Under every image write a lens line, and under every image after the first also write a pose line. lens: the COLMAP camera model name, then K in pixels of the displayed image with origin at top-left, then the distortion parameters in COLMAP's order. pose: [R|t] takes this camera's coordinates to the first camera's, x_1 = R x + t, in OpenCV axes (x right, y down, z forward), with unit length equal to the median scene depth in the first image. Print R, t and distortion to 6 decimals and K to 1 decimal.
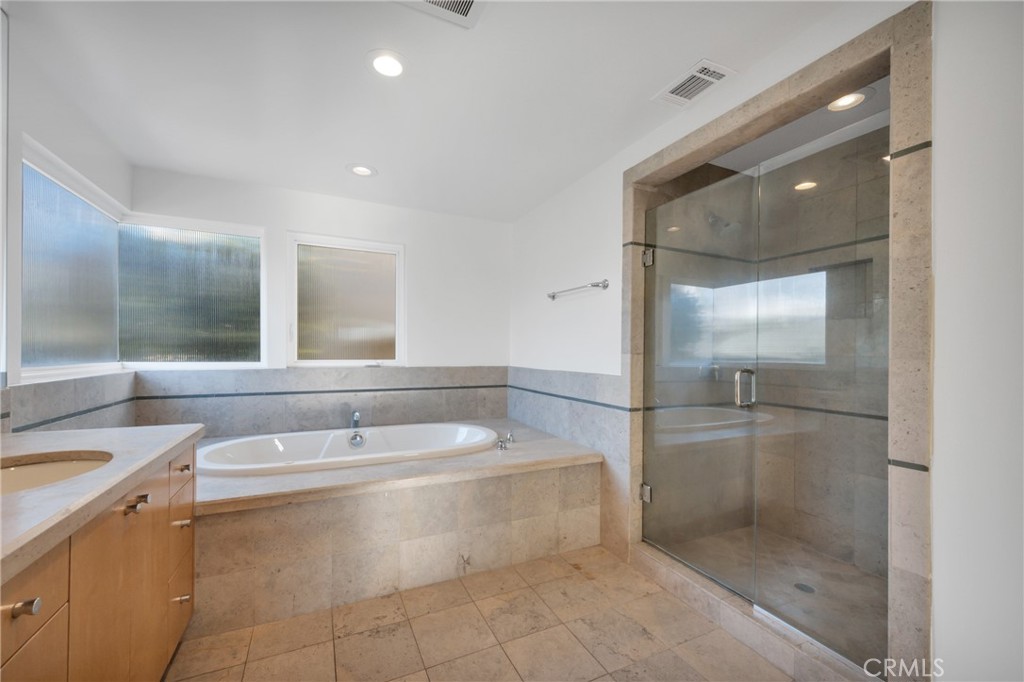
lens RADIAL K [[410.7, 0, 508.1], [0, 410.7, 347.6], [0, 0, 1]] dist [0.003269, -0.000444]
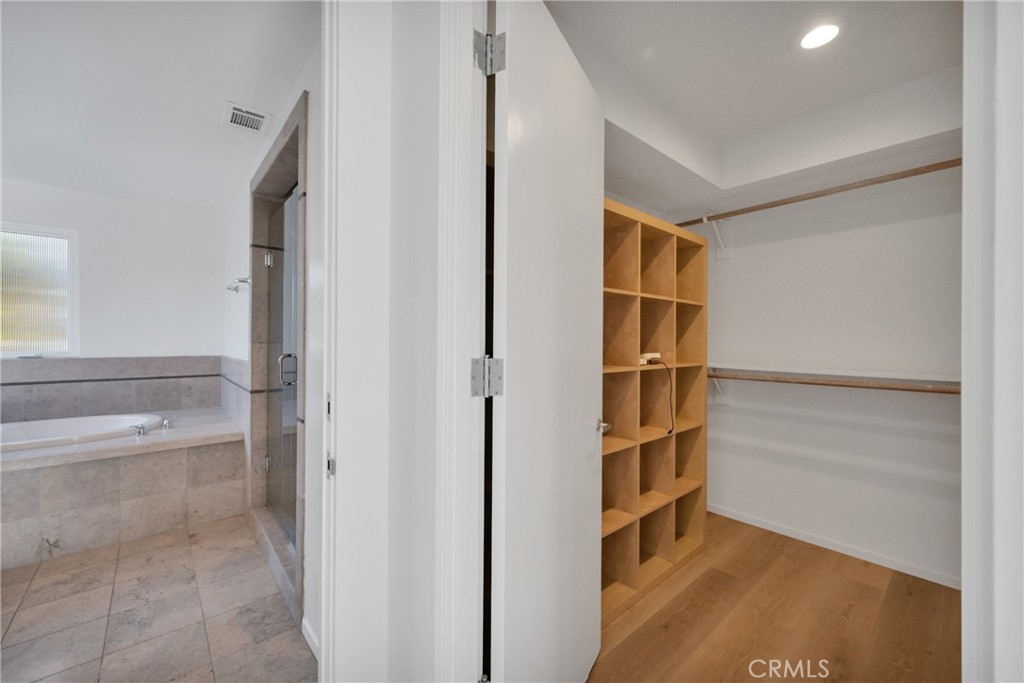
lens RADIAL K [[406.8, 0, 513.4], [0, 406.8, 339.6], [0, 0, 1]] dist [0.000915, -0.000067]
pose [[0.959076, -0.001932, 0.283142, 0.667633], [0.000758, 0.999991, 0.004257, 0.002460], [-0.283147, -0.003868, 0.959069, -0.282685]]
